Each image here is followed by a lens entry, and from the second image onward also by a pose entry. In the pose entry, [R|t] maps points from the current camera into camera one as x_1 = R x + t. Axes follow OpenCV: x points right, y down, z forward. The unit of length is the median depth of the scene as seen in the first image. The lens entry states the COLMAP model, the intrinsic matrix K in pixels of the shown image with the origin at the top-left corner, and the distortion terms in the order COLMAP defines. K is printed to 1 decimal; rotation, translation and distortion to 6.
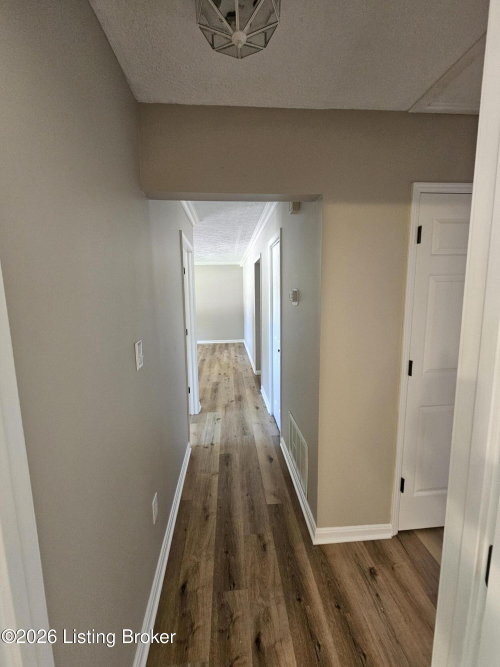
lens RADIAL K [[273.8, 0, 245.1], [0, 273.8, 328.4], [0, 0, 1]] dist [0.000465, -0.002538]
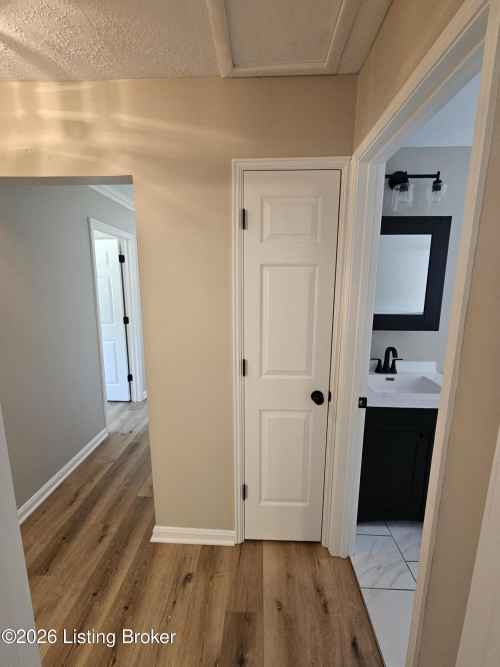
lens RADIAL K [[273.8, 0, 245.8], [0, 273.8, 330.3], [0, 0, 1]] dist [0.000465, -0.002538]
pose [[0.993232, 0.043743, -0.107597, 0.644588], [-0.039447, 0.998349, 0.041743, -0.017888], [0.109246, -0.037216, 0.993318, 0.092696]]
